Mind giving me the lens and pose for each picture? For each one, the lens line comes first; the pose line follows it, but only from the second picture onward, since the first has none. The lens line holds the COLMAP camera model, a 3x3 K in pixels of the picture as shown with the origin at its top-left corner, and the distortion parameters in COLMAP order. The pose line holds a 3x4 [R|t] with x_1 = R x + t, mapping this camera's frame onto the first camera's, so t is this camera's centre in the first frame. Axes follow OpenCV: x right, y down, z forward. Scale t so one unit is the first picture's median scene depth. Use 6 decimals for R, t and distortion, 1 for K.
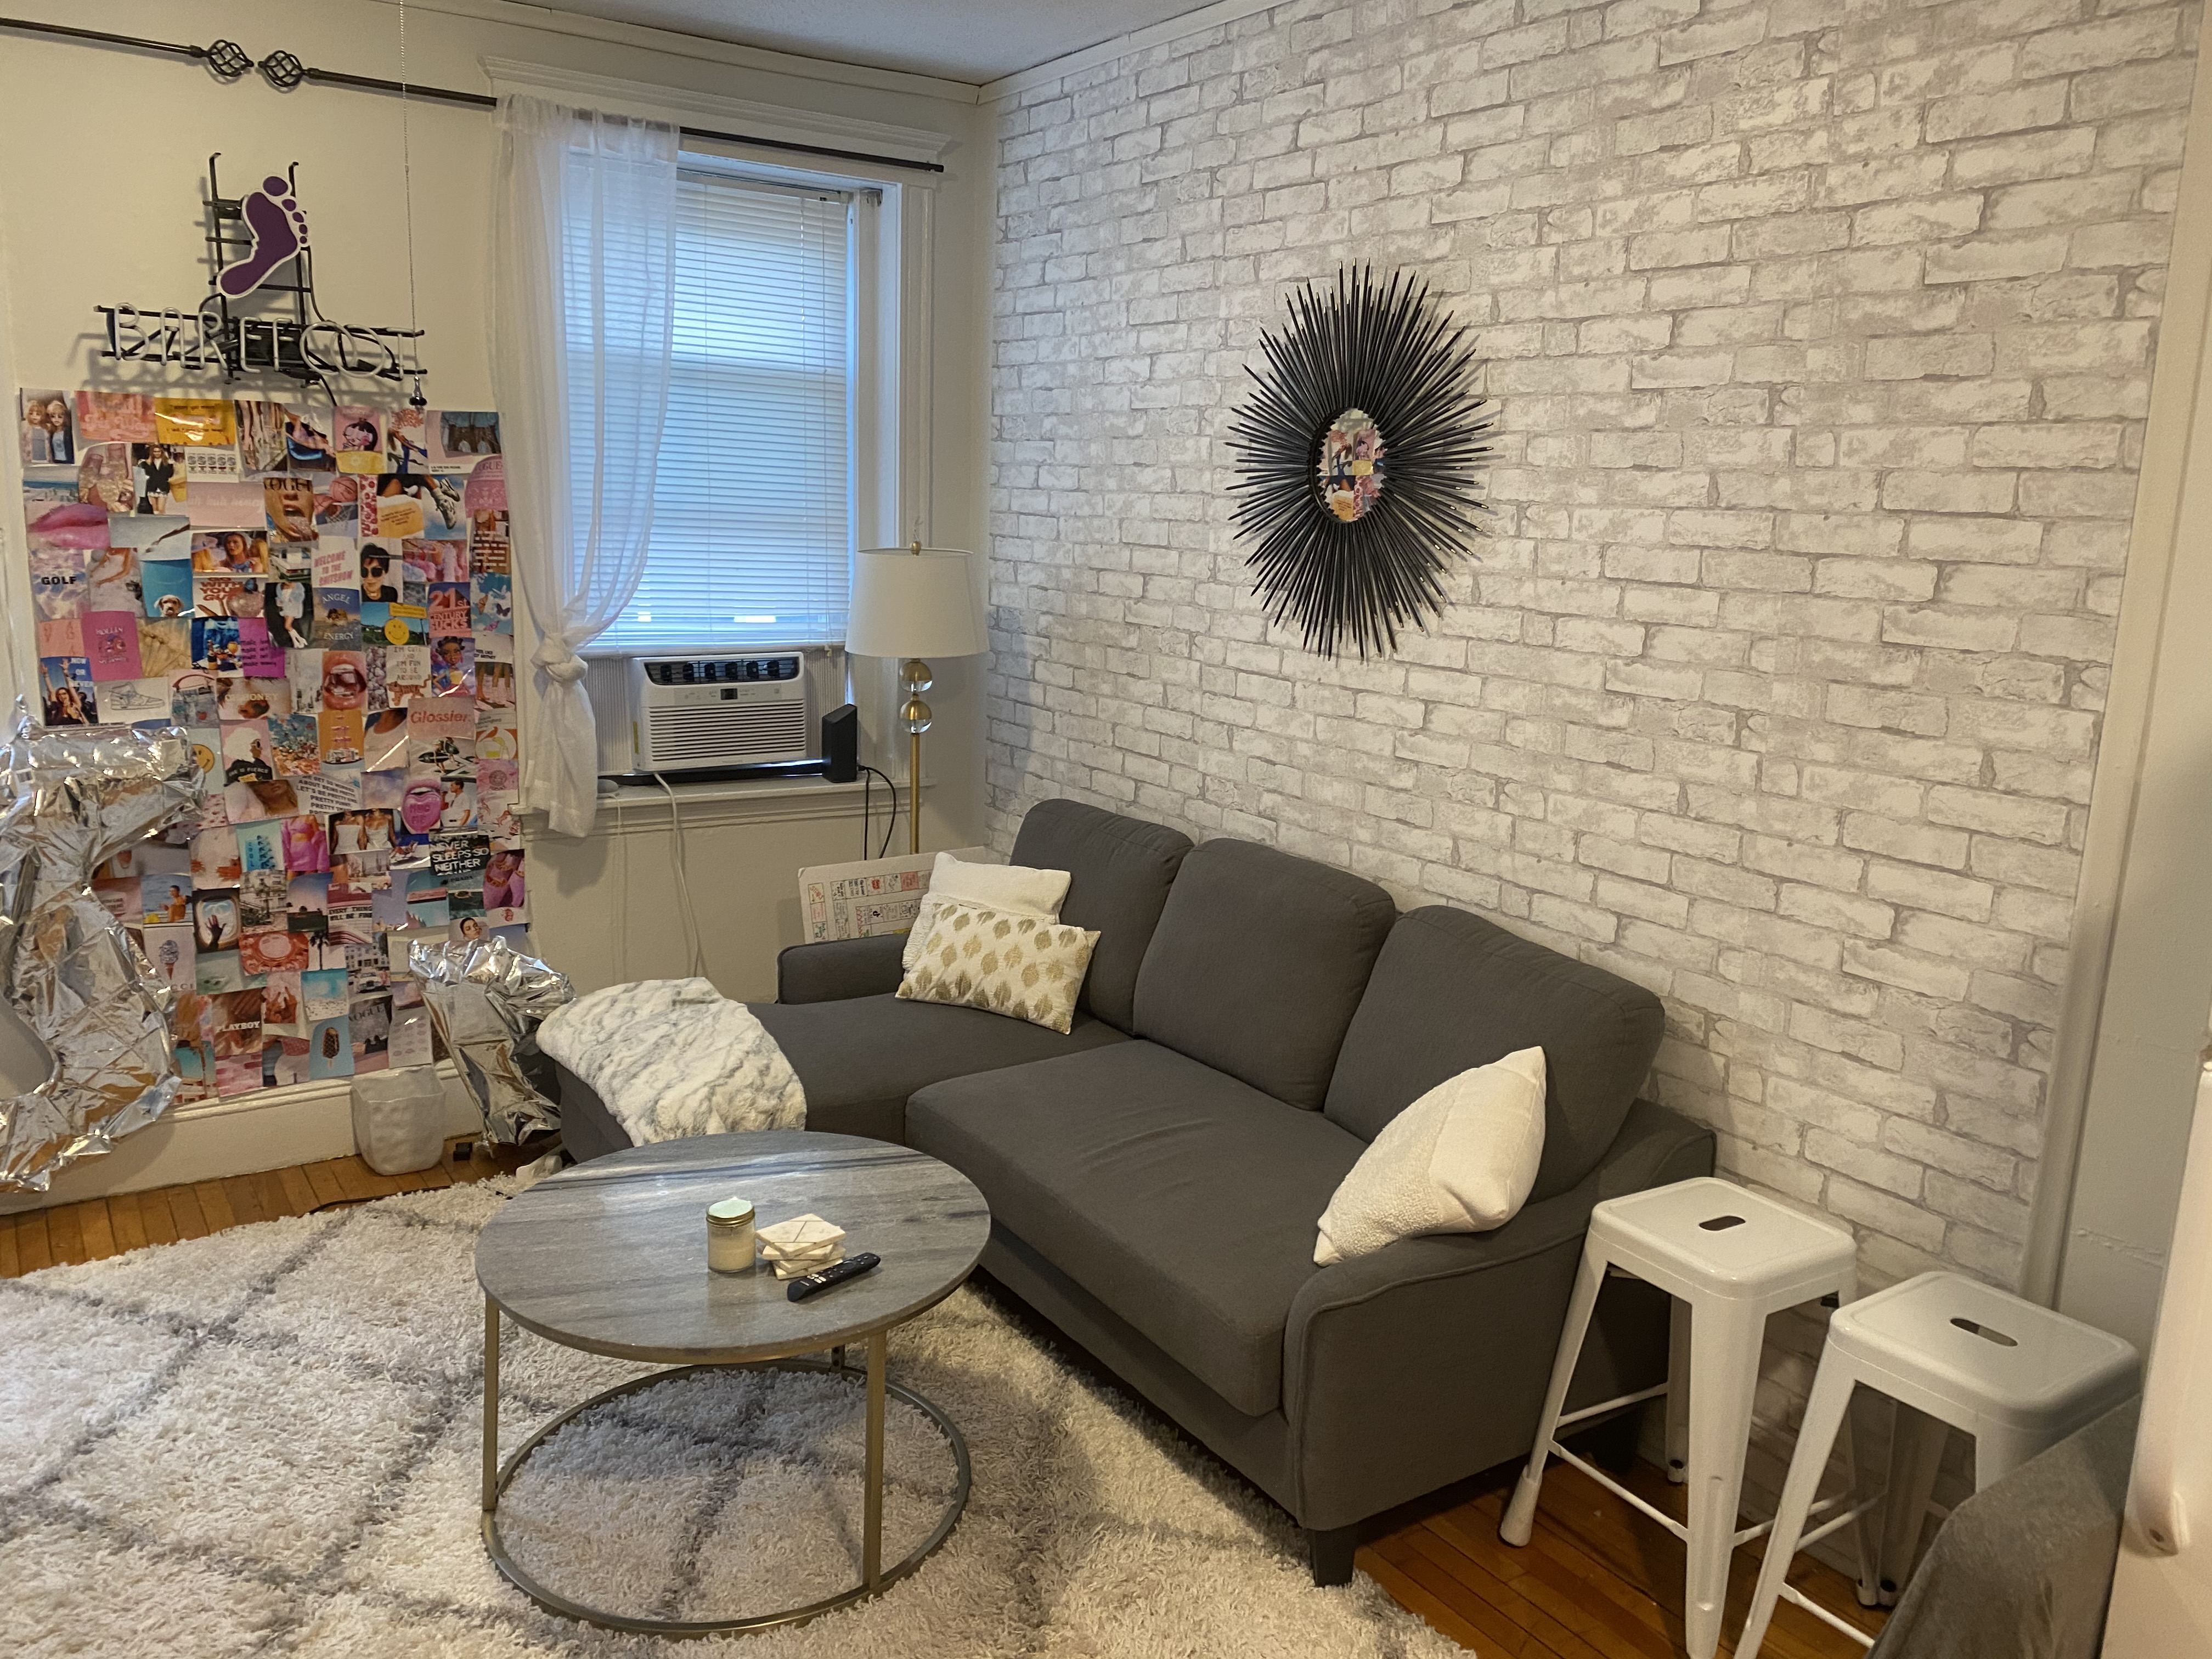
lens RADIAL K [[1685.3, 0, 1127.2], [0, 1685.3, 817.5], [0, 0, 1]] dist [0.018226, -0.016691]
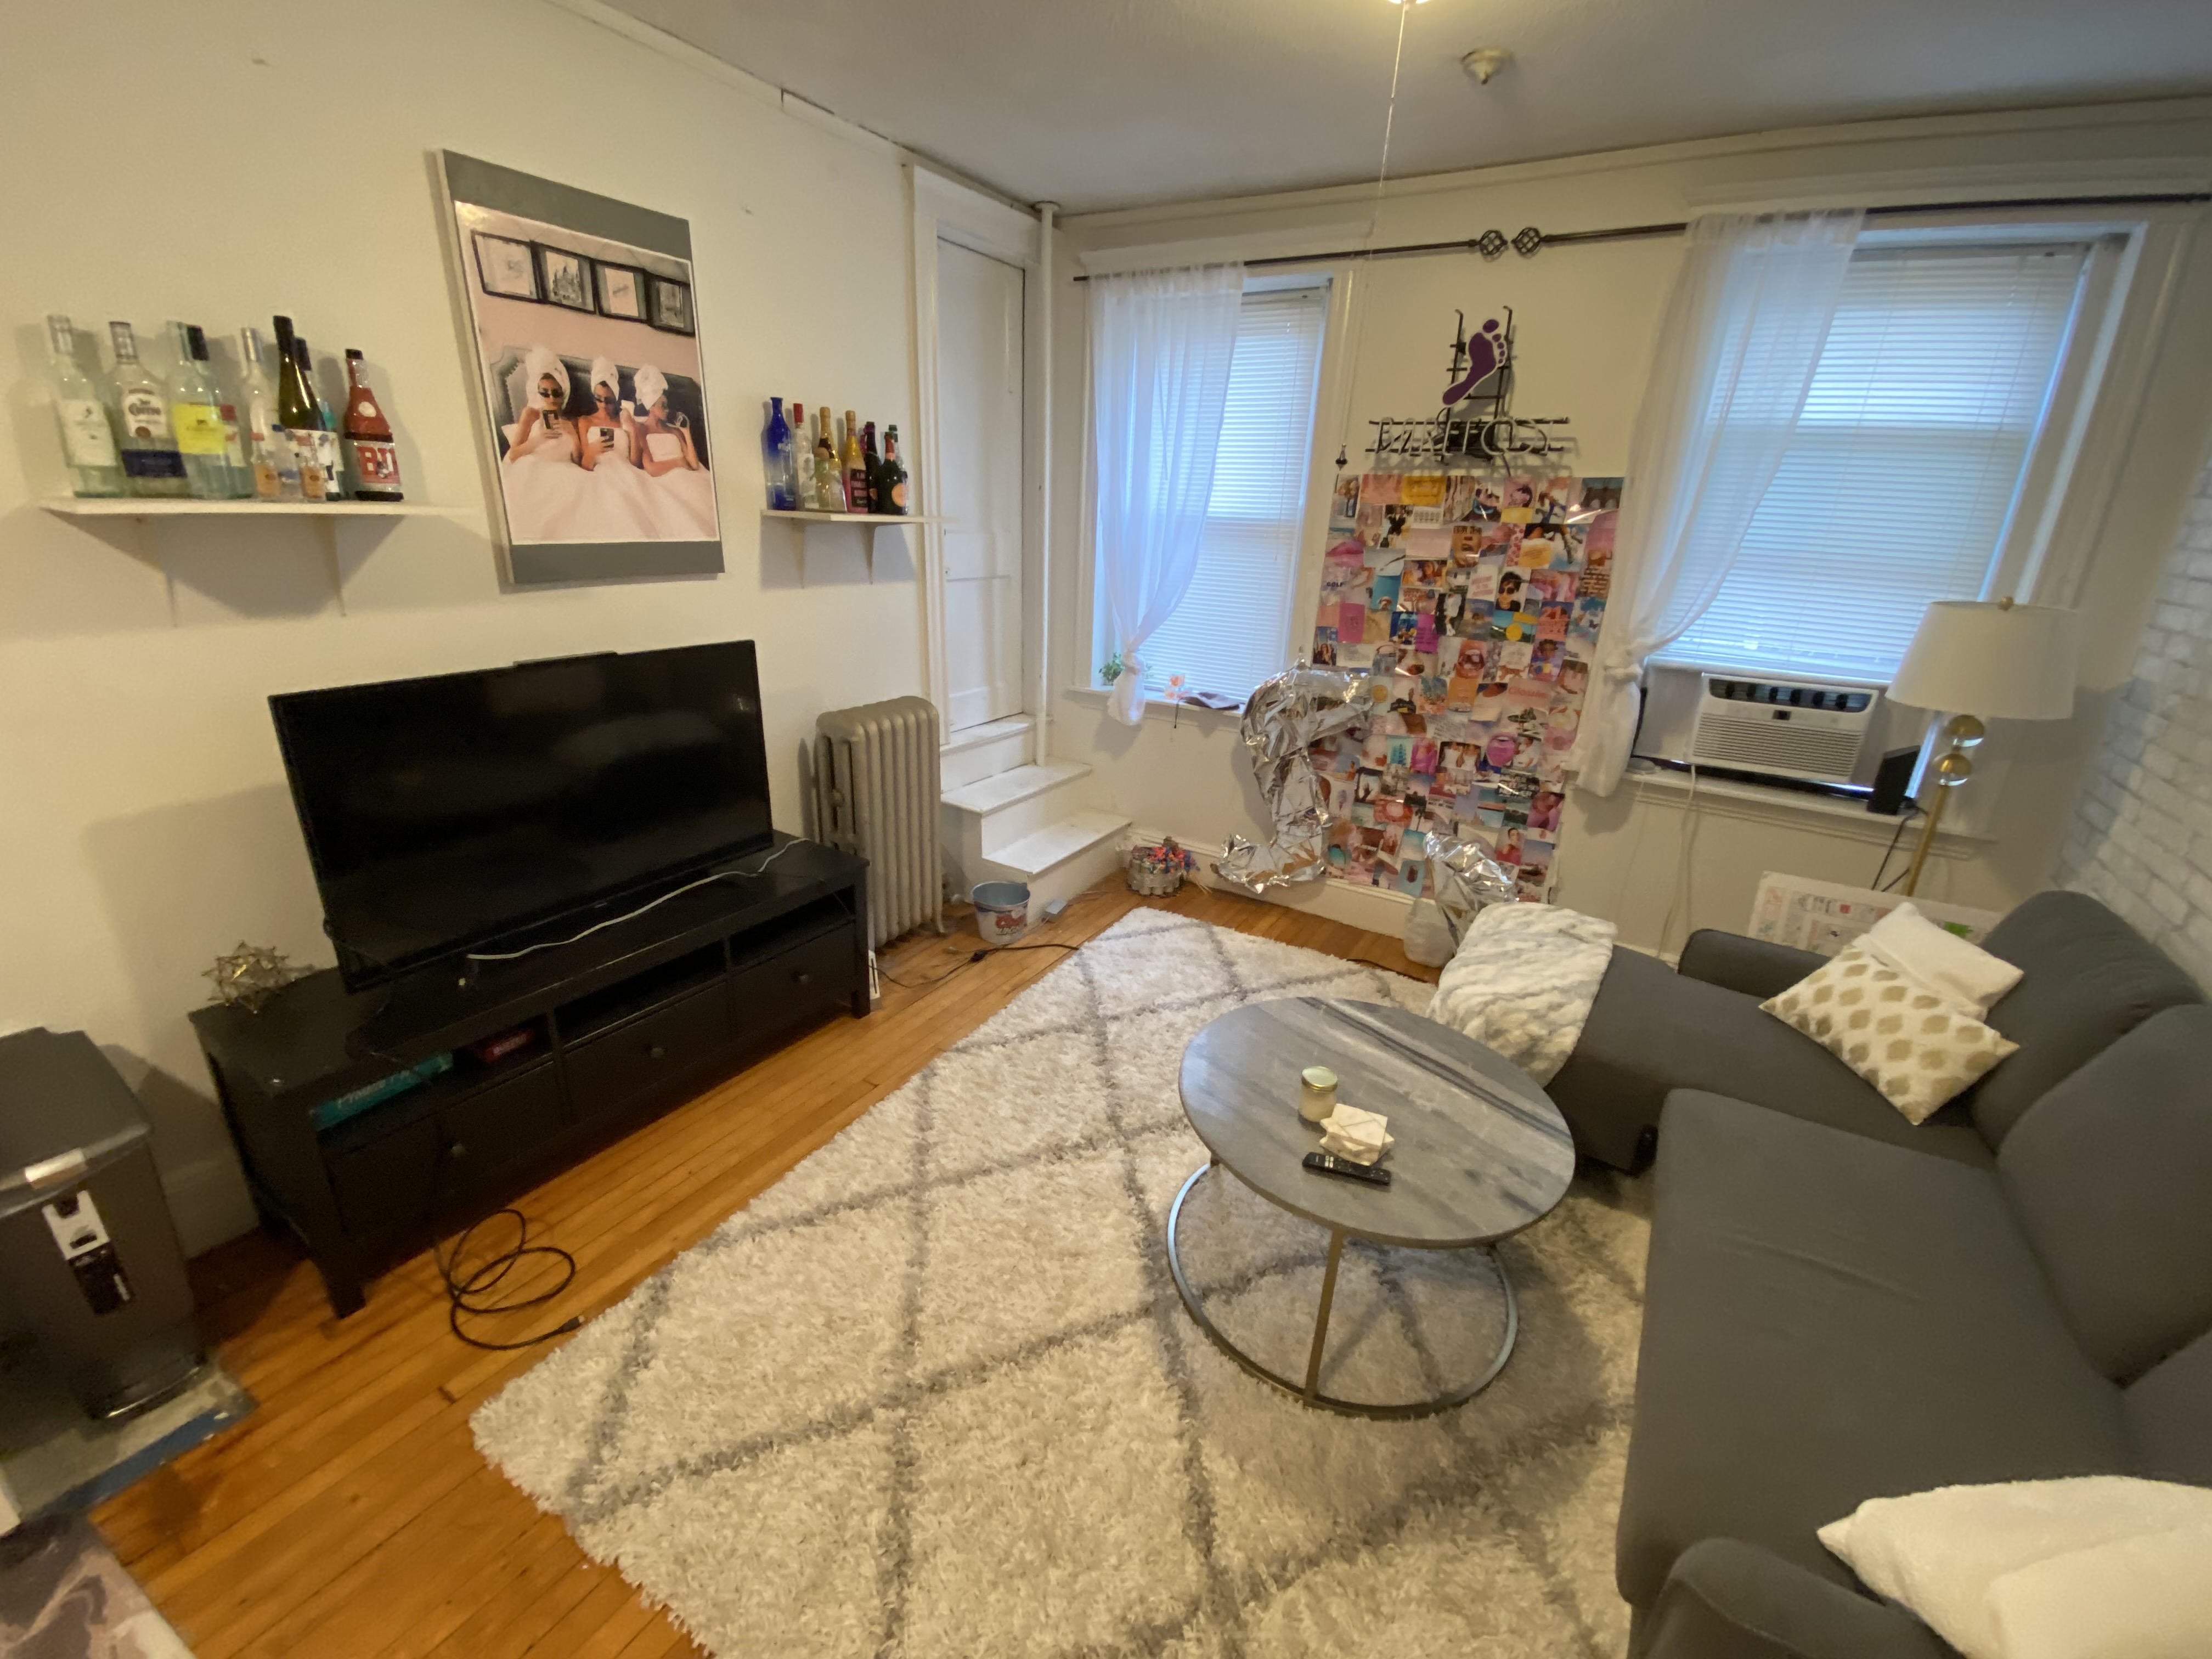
lens RADIAL K [[888.1, 0, 1094.6], [0, 888.1, 824.7], [0, 0, 1]] dist [0.022644, -0.020815]
pose [[0.400216, 0.290556, -0.869140, 0.176925], [-0.195421, 0.953651, 0.228822, -0.061151], [0.895342, 0.078270, 0.438447, 0.365265]]
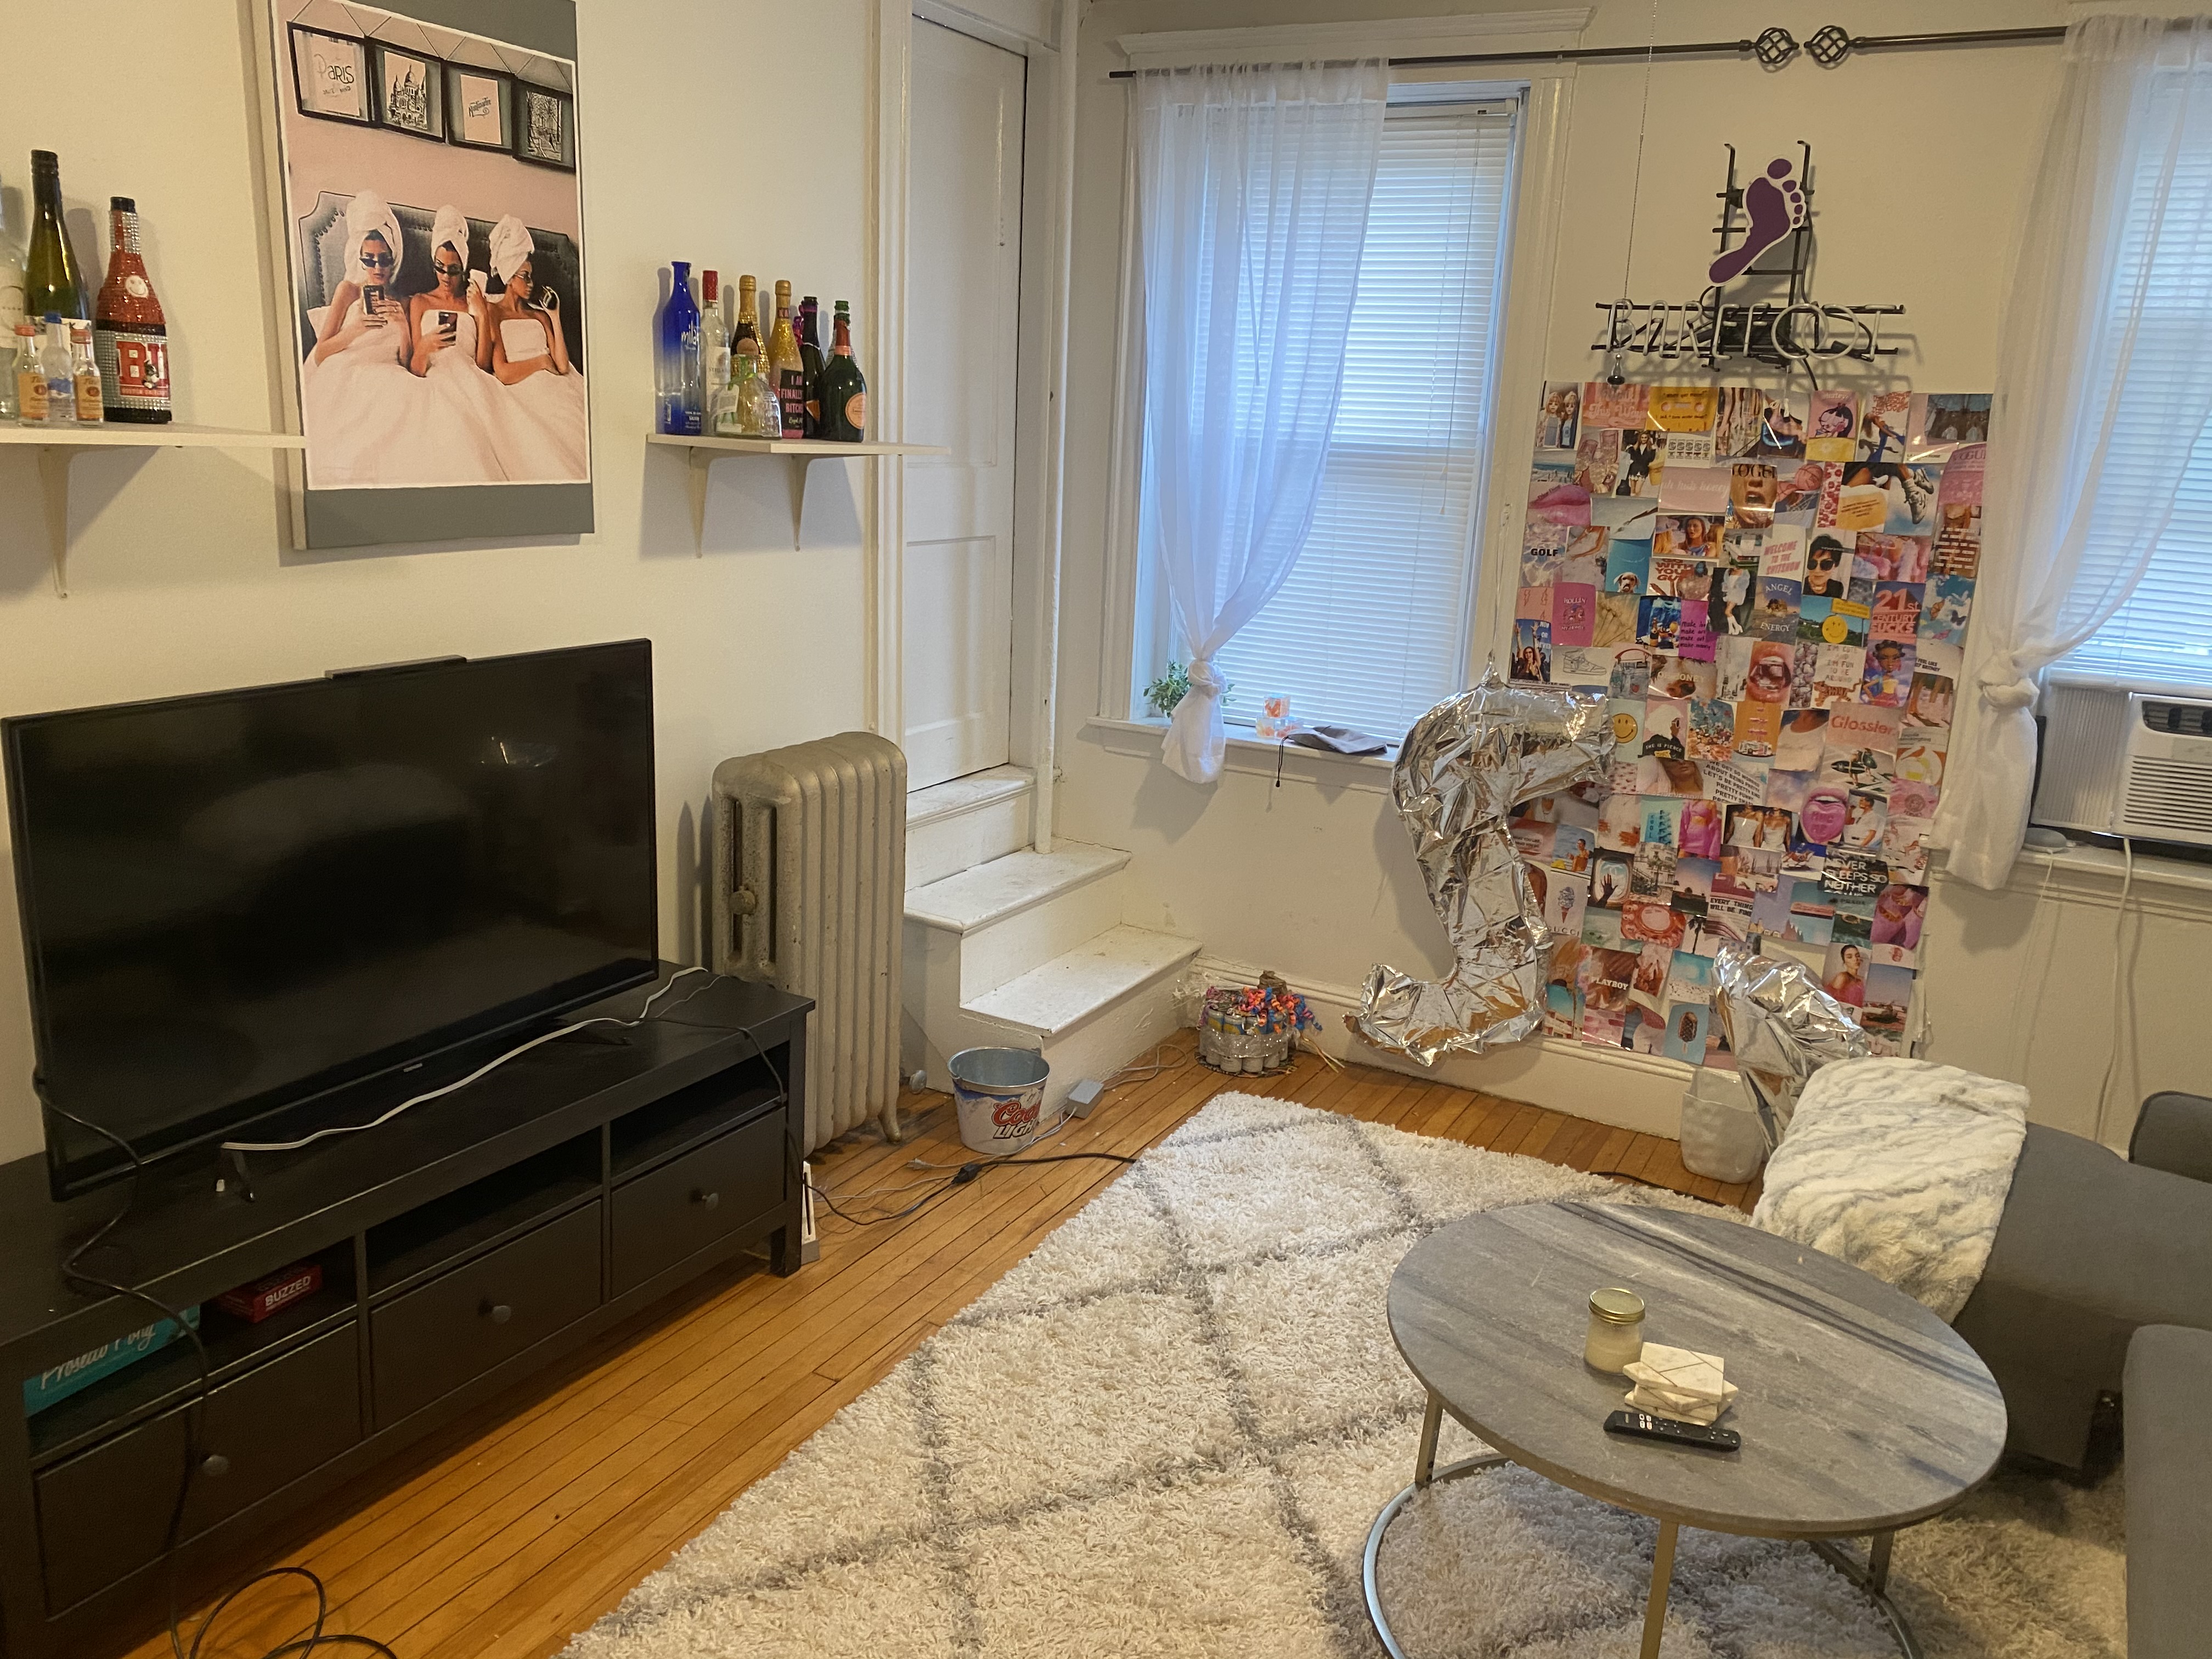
lens RADIAL K [[1685.3, 0, 1121.1], [0, 1685.3, 812.6], [0, 0, 1]] dist [0.018226, -0.016691]
pose [[0.452093, 0.193295, -0.870775, 0.254148], [-0.197501, 0.973698, 0.113602, -0.042794], [0.869831, 0.120620, 0.478378, 0.236943]]
